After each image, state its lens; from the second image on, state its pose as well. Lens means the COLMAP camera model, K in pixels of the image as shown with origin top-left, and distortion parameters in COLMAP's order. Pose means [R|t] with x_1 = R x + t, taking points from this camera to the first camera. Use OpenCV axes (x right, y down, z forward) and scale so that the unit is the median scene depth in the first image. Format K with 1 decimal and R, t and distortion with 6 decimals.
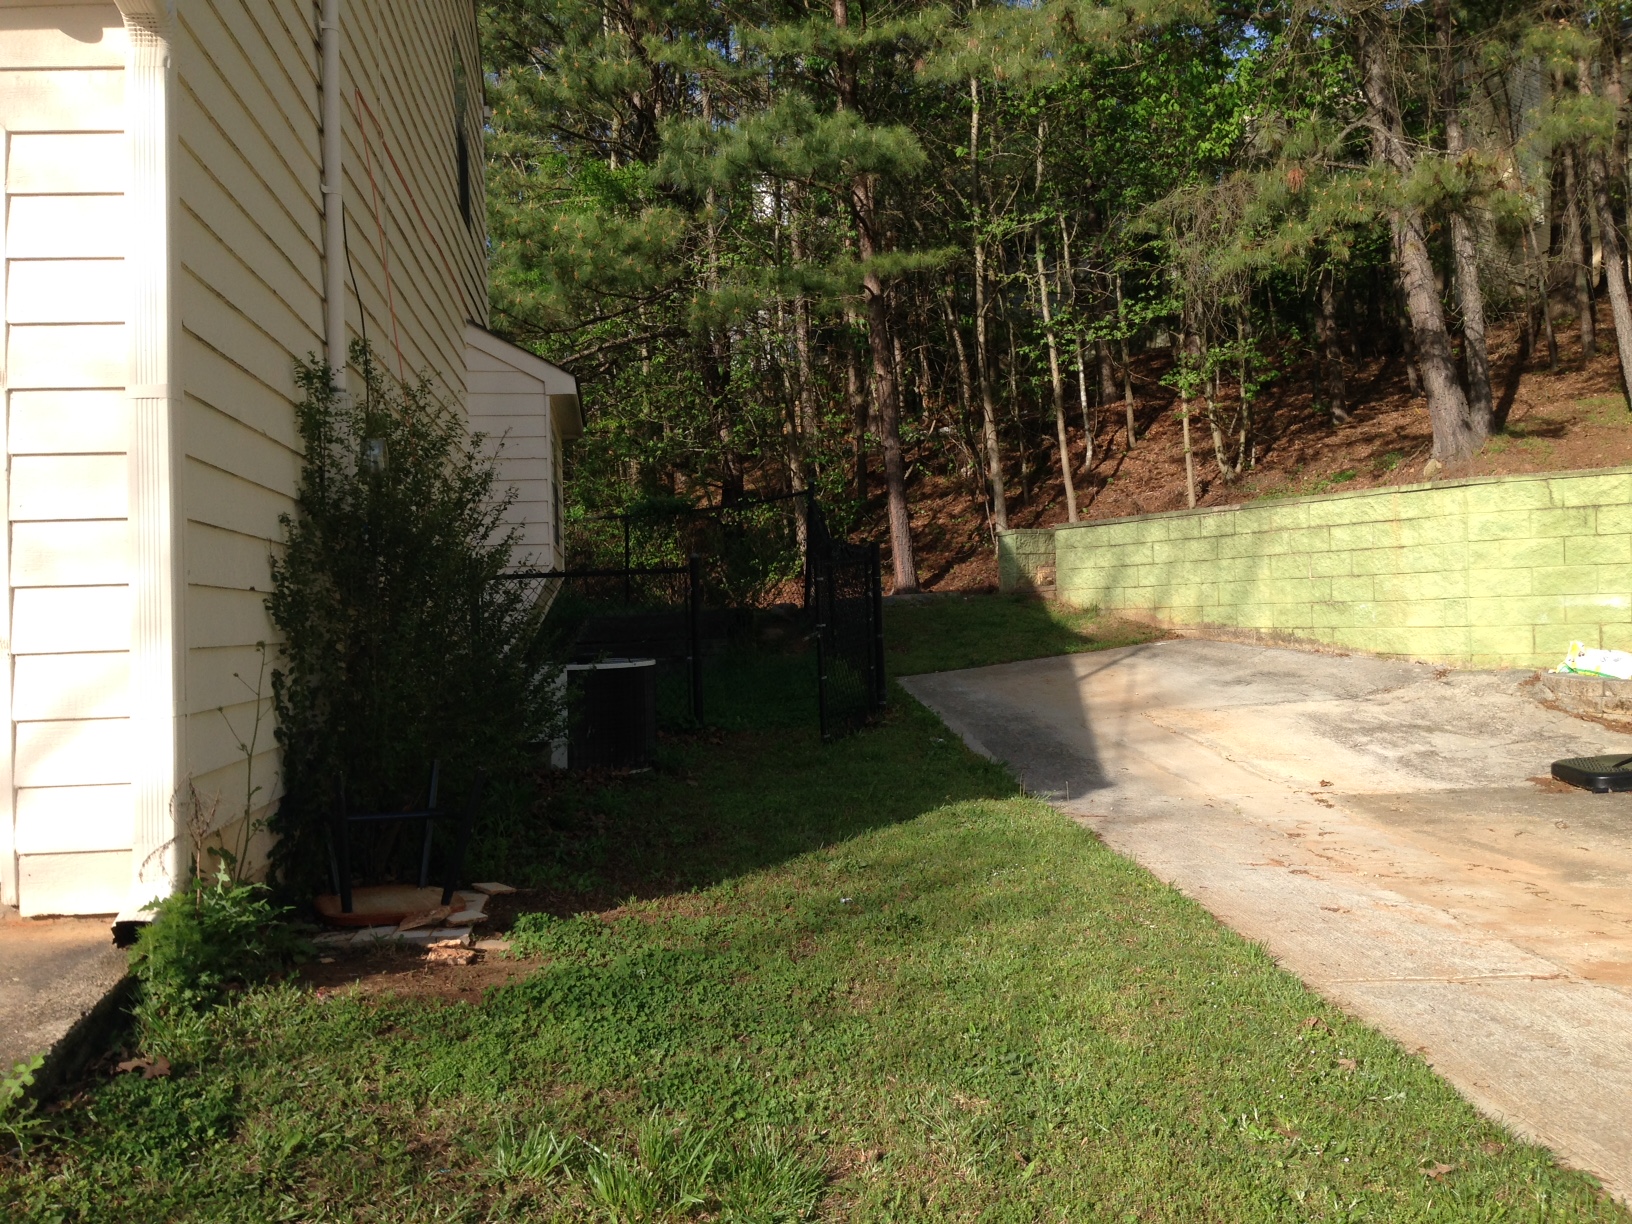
lens RADIAL K [[1568.3, 0, 904.2], [0, 1568.3, 584.9], [0, 0, 1]] dist [0.115736, -0.156653]
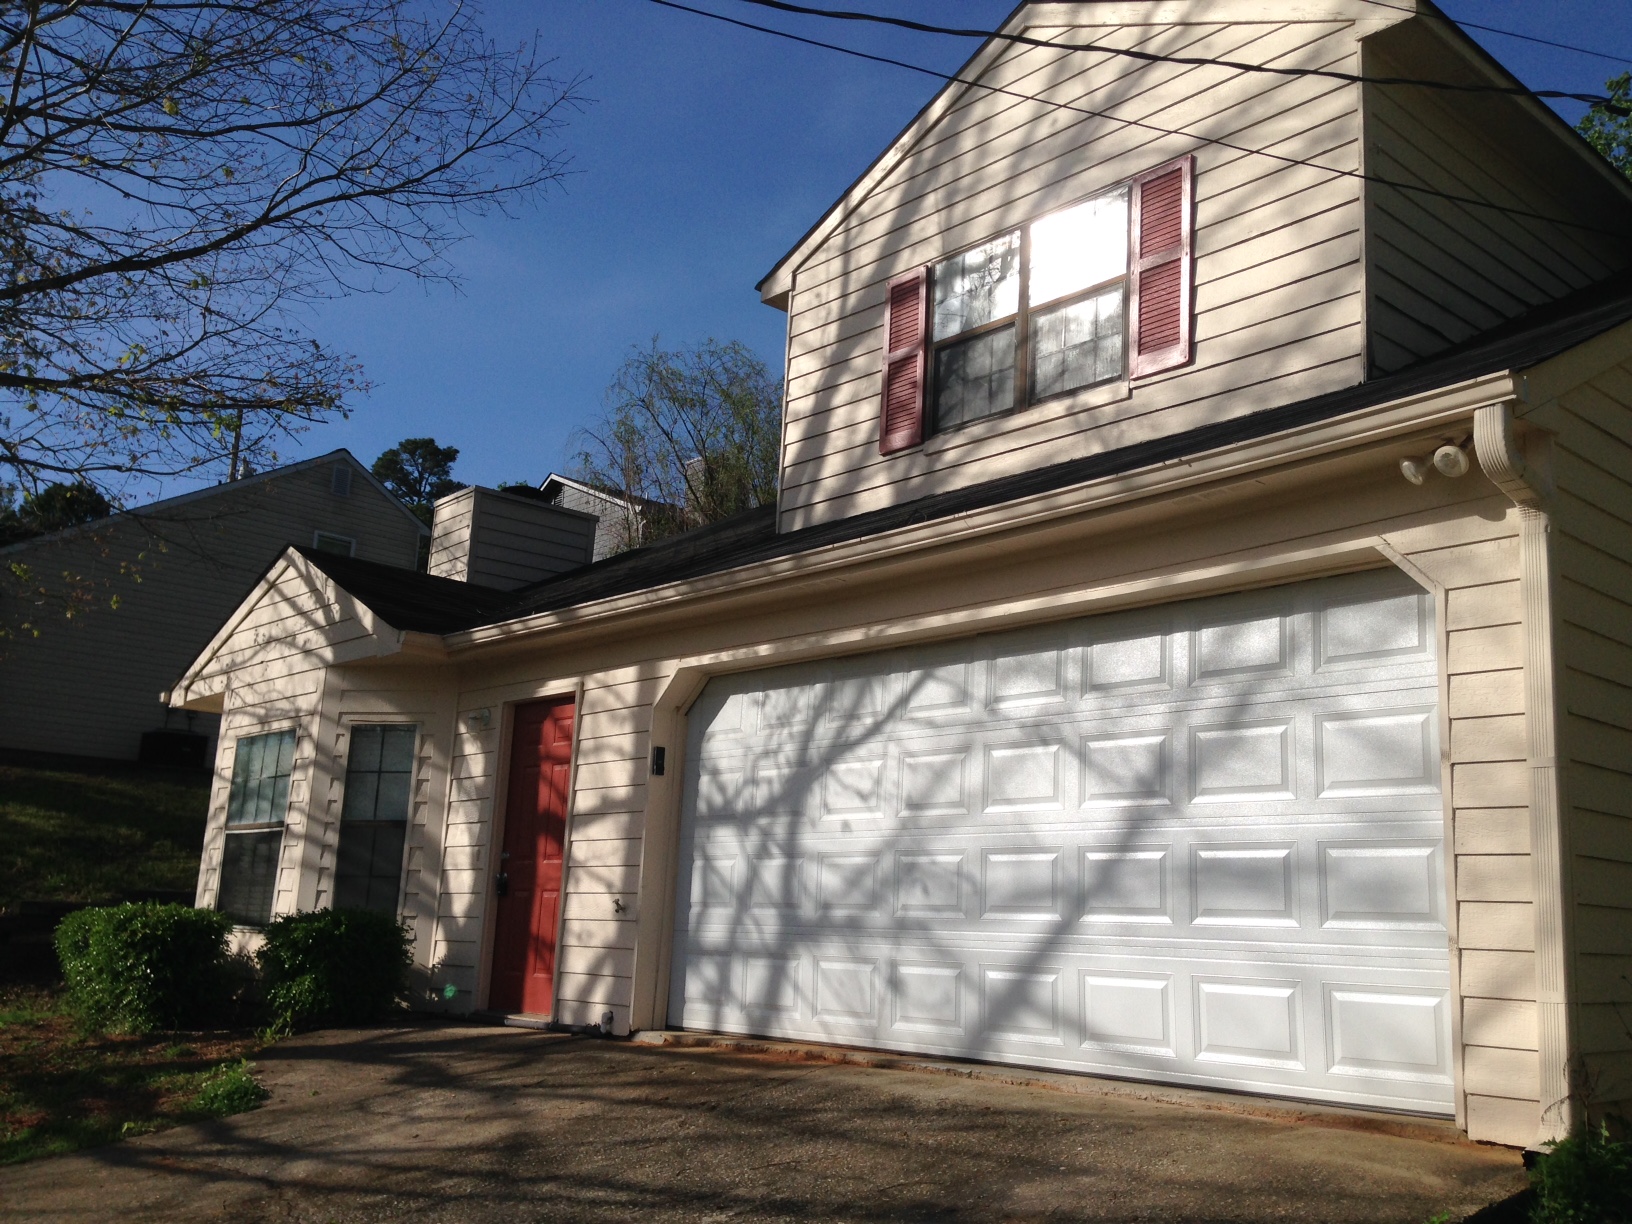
lens RADIAL K [[1499.6, 0, 793.0], [0, 1499.6, 616.9], [0, 0, 1]] dist [0.119375, -0.267299]
pose [[0.551231, -0.109446, -0.827144, 0.077797], [-0.043863, 0.986187, -0.159722, -0.001676], [0.833199, 0.124325, 0.538816, -0.076252]]
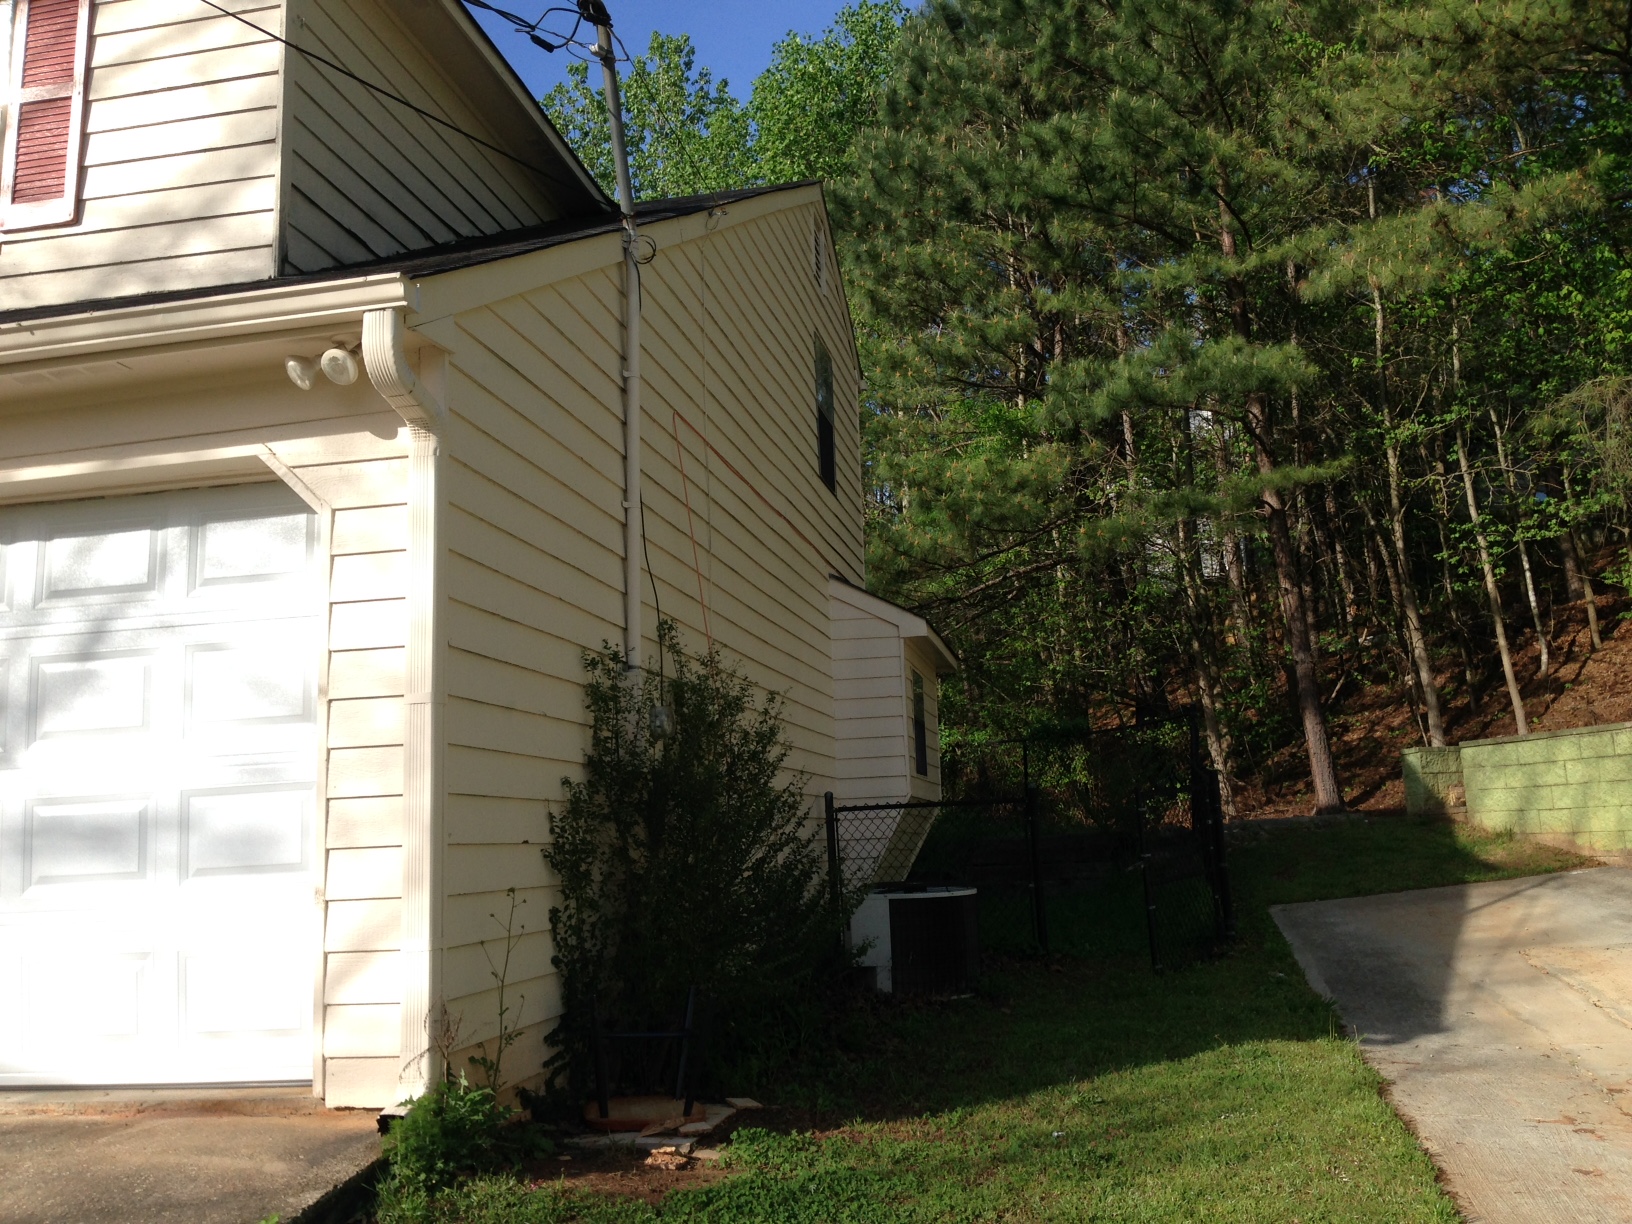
lens RADIAL K [[1534.2, 0, 807.3], [0, 1534.2, 632.6], [0, 0, 1]] dist [0.118527, -0.212546]
pose [[0.948729, -0.044858, -0.312892, 0.065375], [0.009841, 0.993591, -0.112609, -0.008030], [0.315938, 0.103756, 0.943090, -0.029108]]
